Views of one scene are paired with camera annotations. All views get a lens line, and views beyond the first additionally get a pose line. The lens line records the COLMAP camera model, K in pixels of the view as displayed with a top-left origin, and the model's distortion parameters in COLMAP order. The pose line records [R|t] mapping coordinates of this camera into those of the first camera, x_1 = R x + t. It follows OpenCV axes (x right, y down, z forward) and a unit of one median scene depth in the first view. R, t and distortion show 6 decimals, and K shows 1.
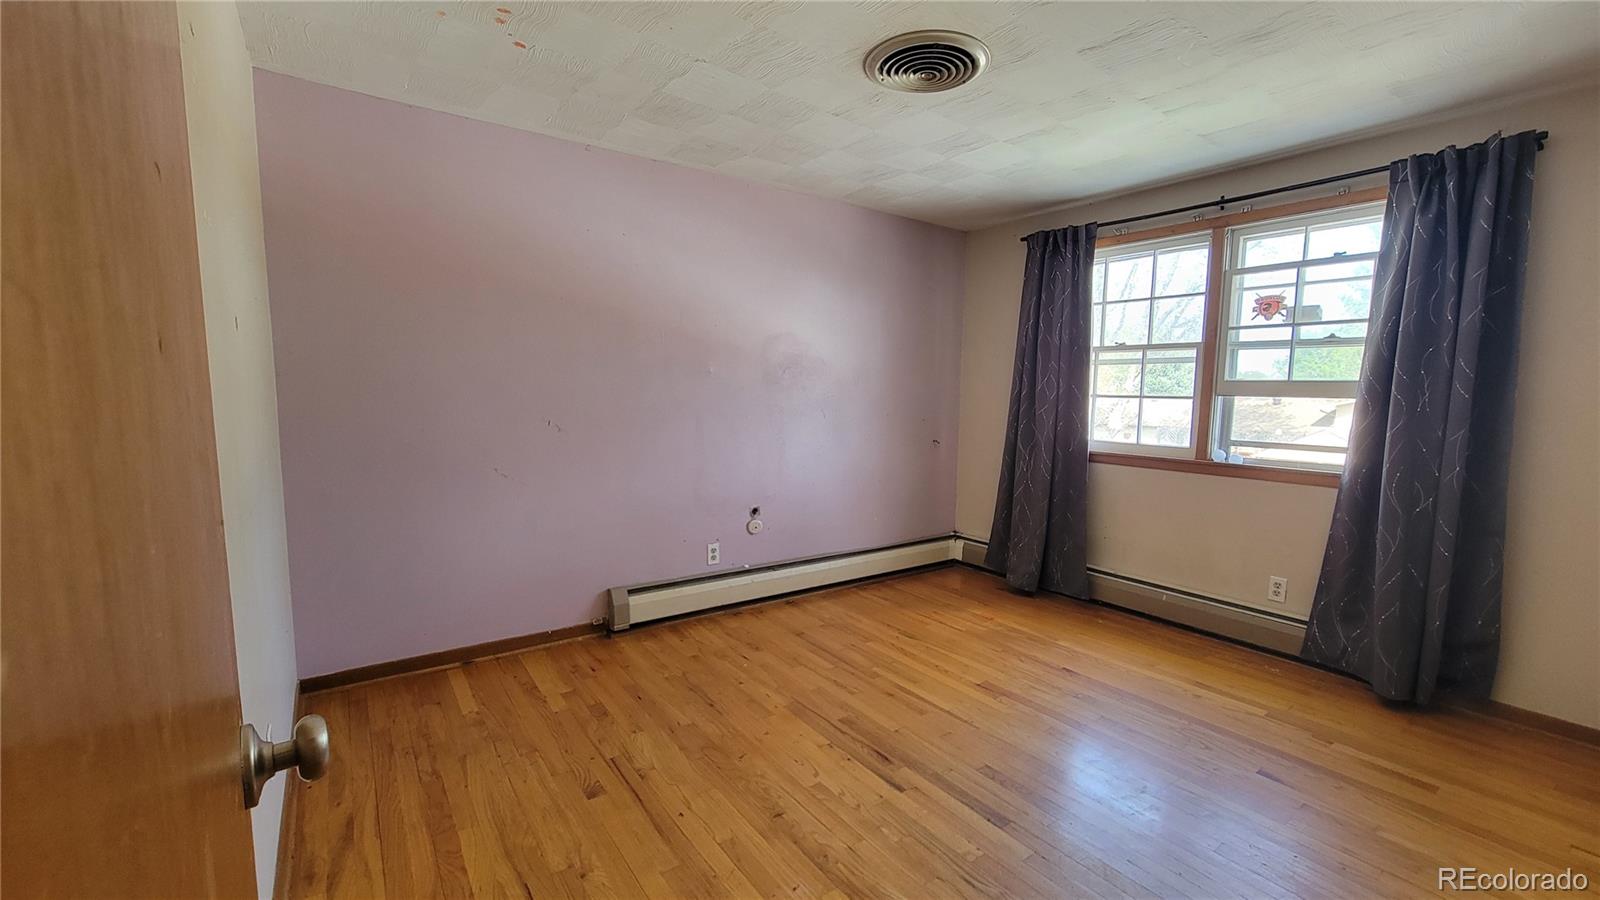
lens RADIAL K [[642.8, 0, 843.7], [0, 642.8, 467.3], [0, 0, 1]] dist [-0.000773, 0.000012]
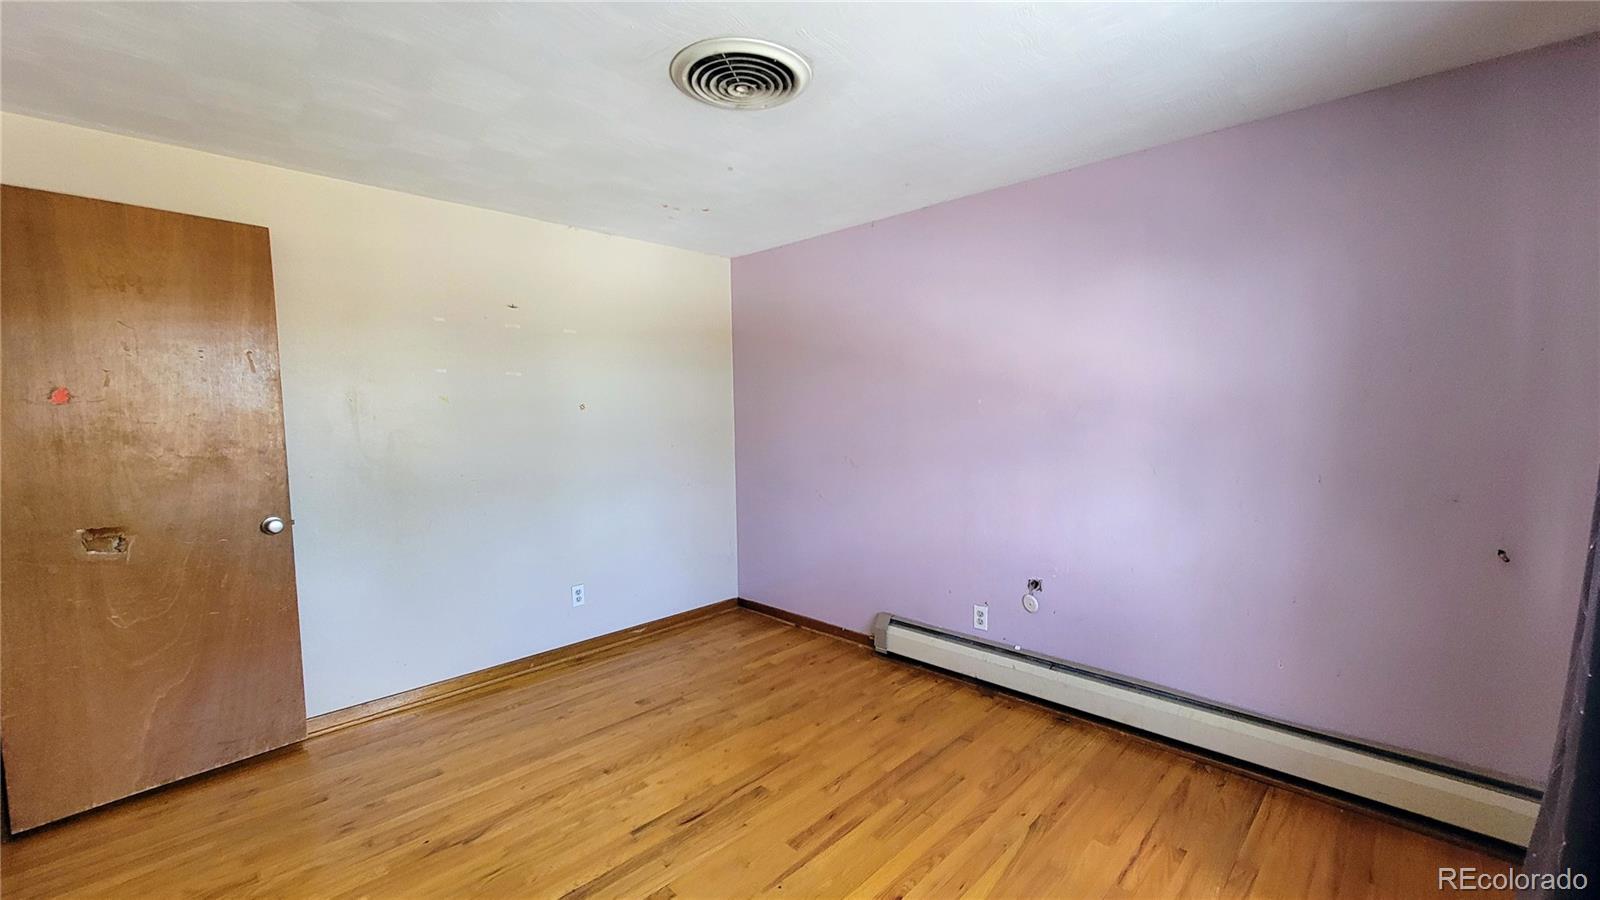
lens RADIAL K [[658.4, 0, 800.8], [0, 658.4, 461.6], [0, 0, 1]] dist [-0.002384, 0.000082]
pose [[0.134593, 0.058215, -0.989189, 0.812228], [-0.097803, 0.994179, 0.045201, -0.120182], [0.986063, 0.090662, 0.139503, 0.753302]]
